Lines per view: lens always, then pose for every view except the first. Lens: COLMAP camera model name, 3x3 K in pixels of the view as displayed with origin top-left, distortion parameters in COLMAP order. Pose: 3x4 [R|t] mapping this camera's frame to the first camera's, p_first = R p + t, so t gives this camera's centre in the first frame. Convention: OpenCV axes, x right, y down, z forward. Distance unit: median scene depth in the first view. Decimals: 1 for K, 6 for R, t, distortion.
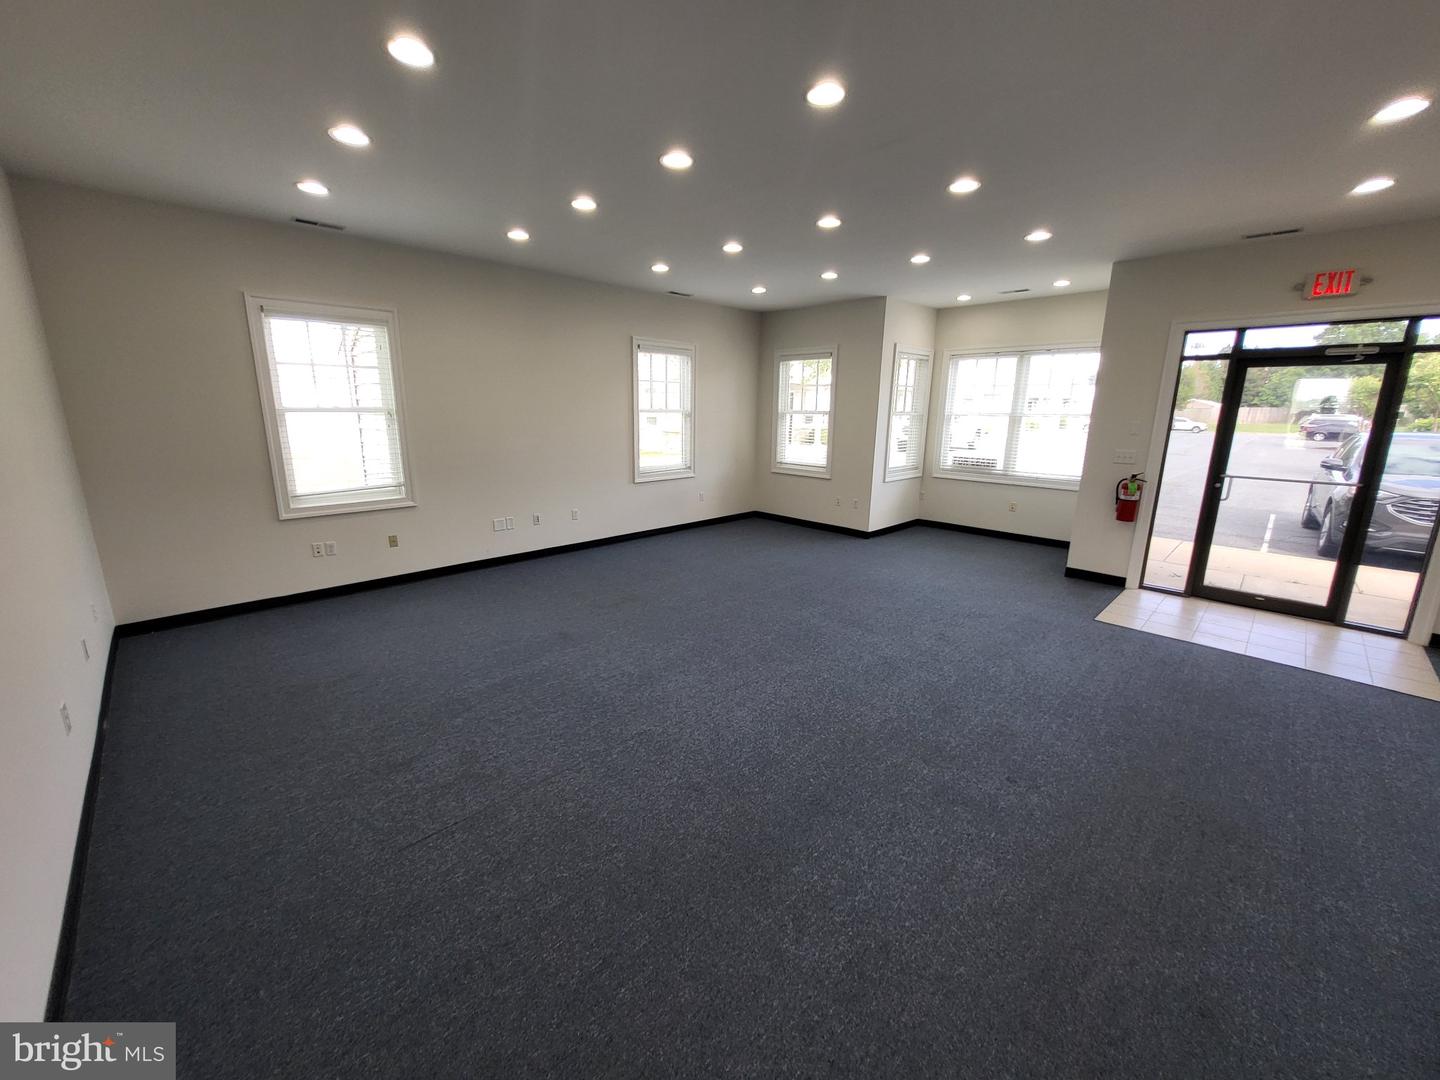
lens RADIAL K [[560.1, 0, 709.2], [0, 560.1, 532.9], [0, 0, 1]] dist [0.000252, -0.002148]
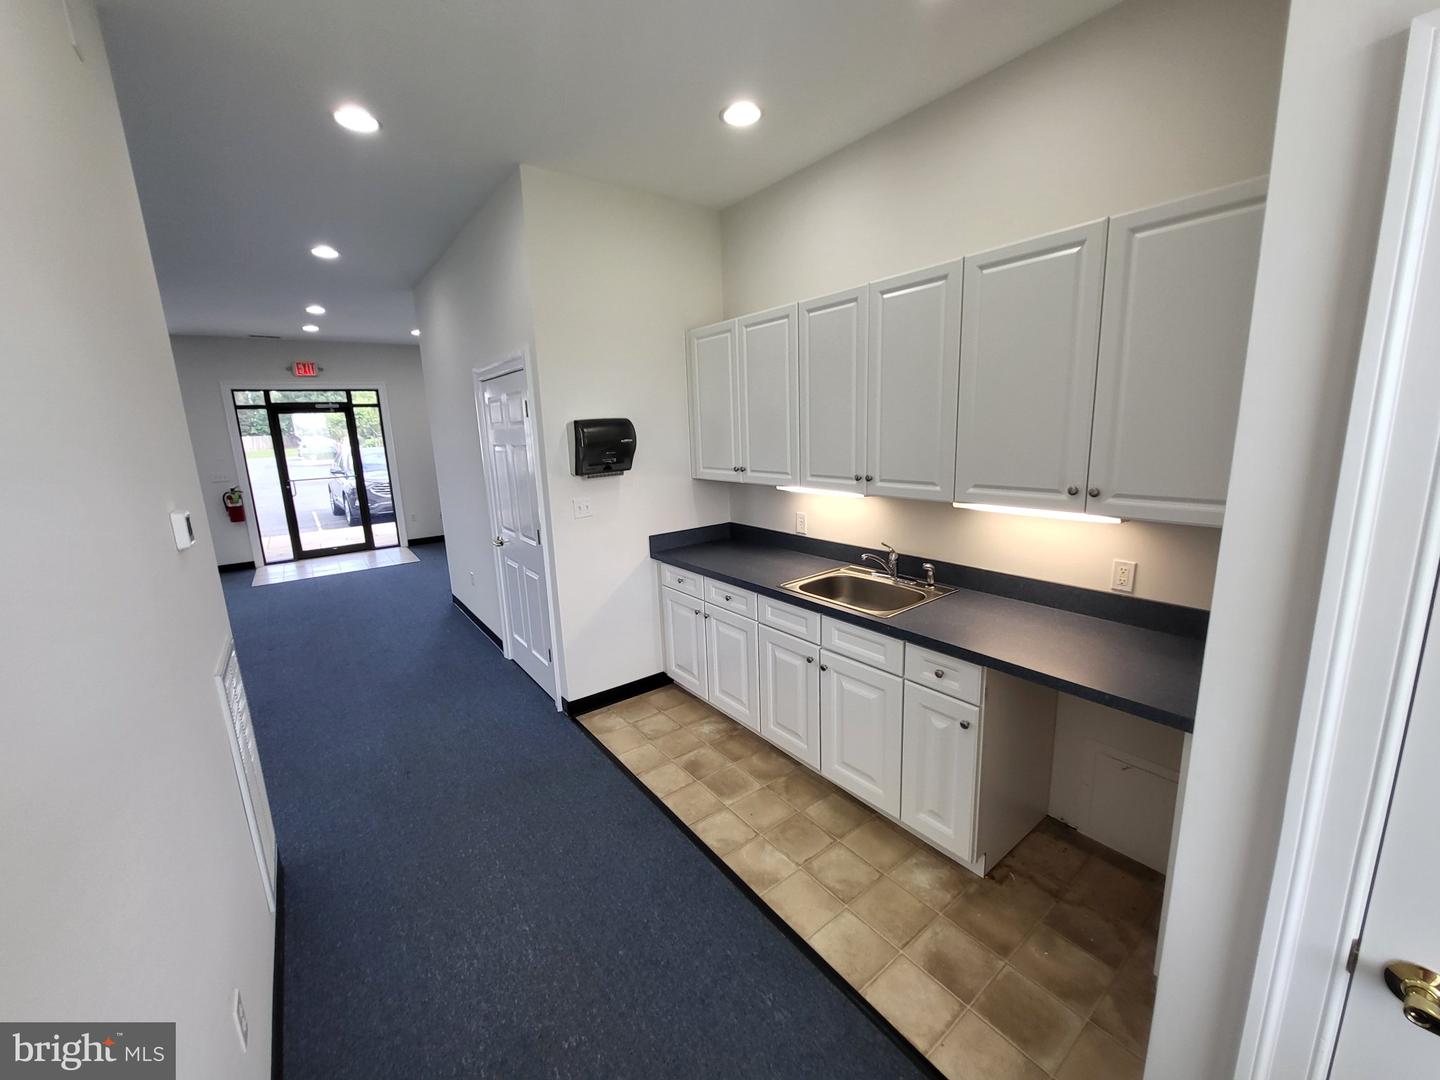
lens RADIAL K [[560.1, 0, 709.2], [0, 560.1, 532.9], [0, 0, 1]] dist [0.000252, -0.002148]
pose [[0.130939, -0.199807, 0.971047, -0.471671], [0.249205, 0.954663, 0.162832, 0.072168], [-0.959558, 0.220669, 0.174796, -0.369811]]
